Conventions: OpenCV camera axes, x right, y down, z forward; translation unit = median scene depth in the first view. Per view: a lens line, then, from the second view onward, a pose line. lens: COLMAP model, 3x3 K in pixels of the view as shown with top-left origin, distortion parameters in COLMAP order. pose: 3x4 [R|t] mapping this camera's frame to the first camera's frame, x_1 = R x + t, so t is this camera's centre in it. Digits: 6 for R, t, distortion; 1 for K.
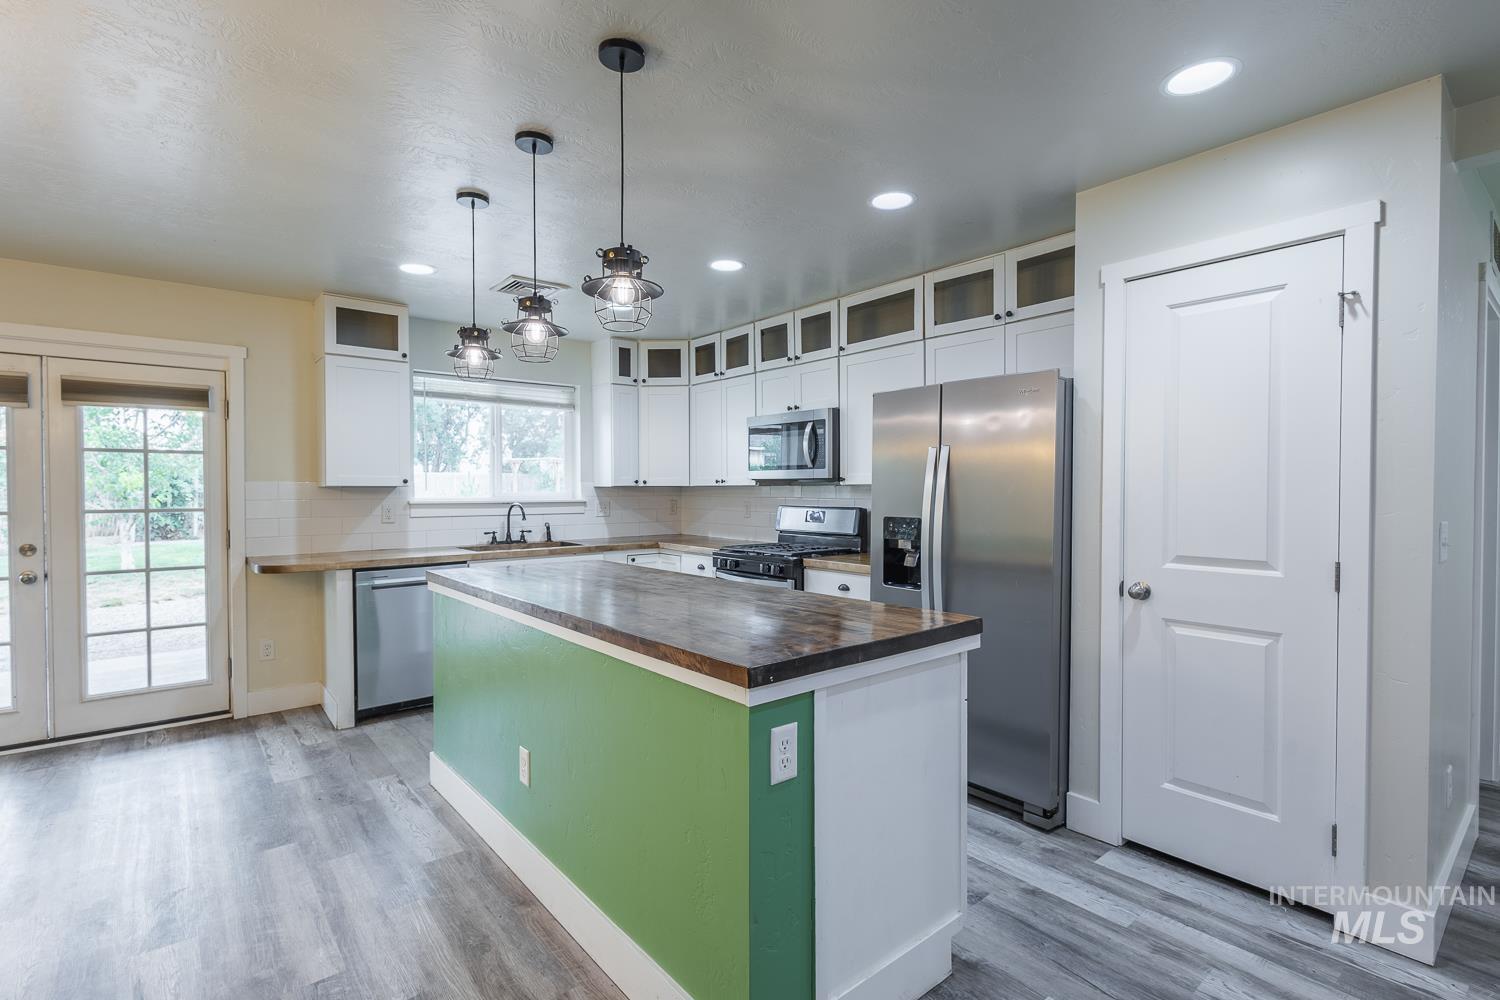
lens RADIAL K [[700.4, 0, 748.8], [0, 700.4, 502.2], [0, 0, 1]] dist [0.001138, 0.002045]
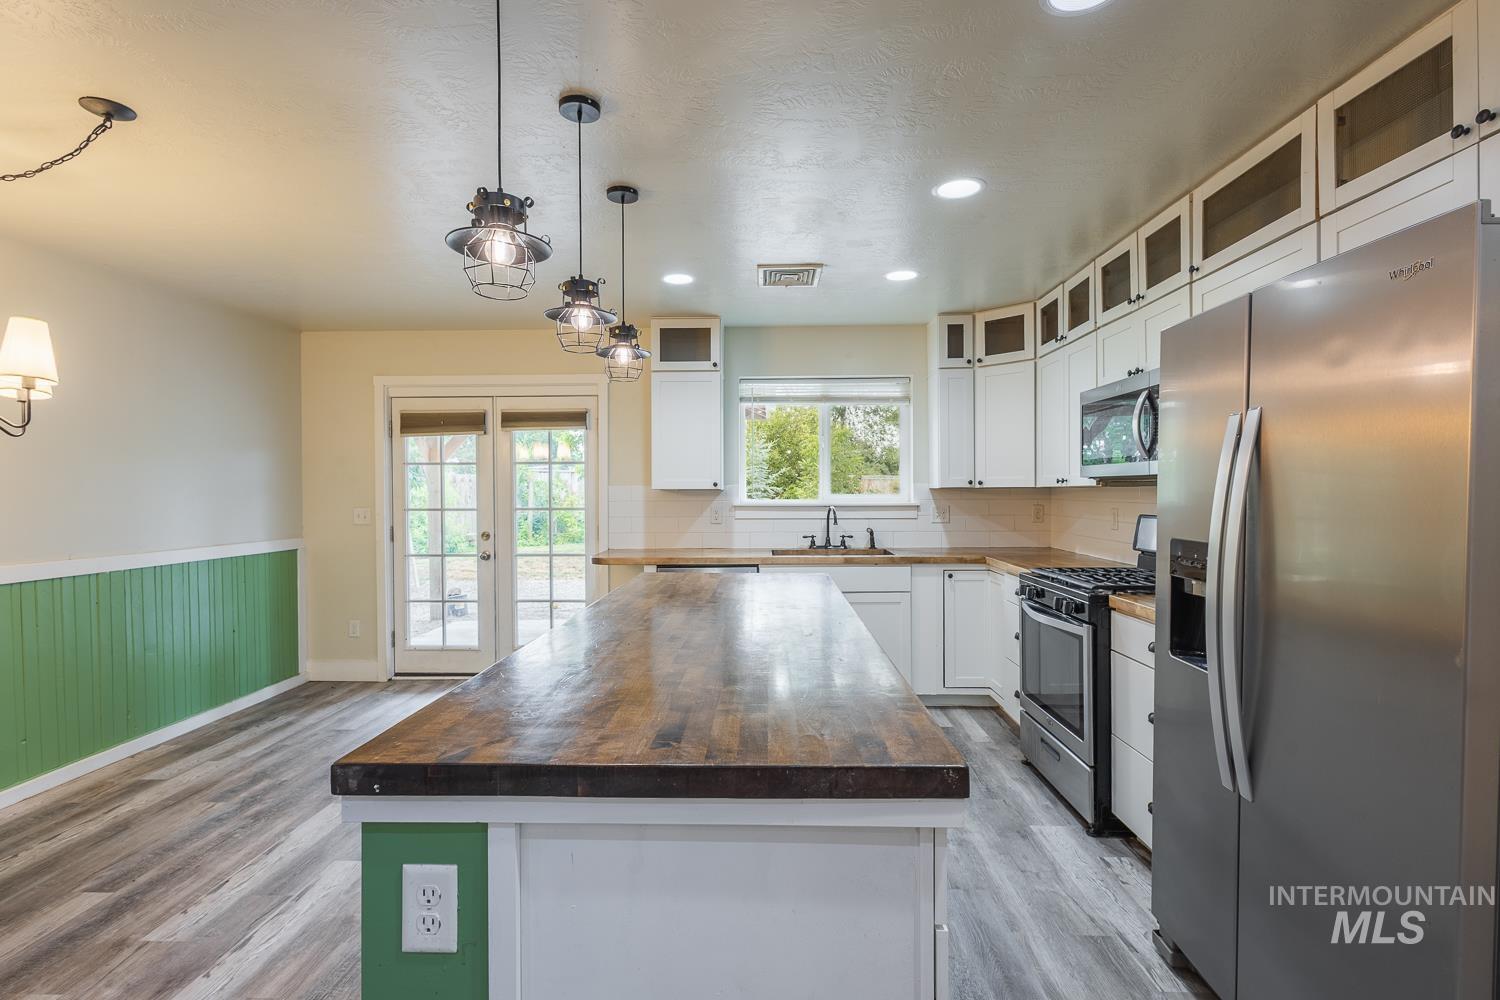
lens RADIAL K [[700.4, 0, 747.6], [0, 700.4, 494.9], [0, 0, 1]] dist [0.001138, 0.002045]
pose [[0.745010, 0.001902, -0.667050, 0.228444], [-0.009548, 0.999924, -0.007812, -0.005982], [0.666985, 0.012189, 0.744972, 0.233786]]
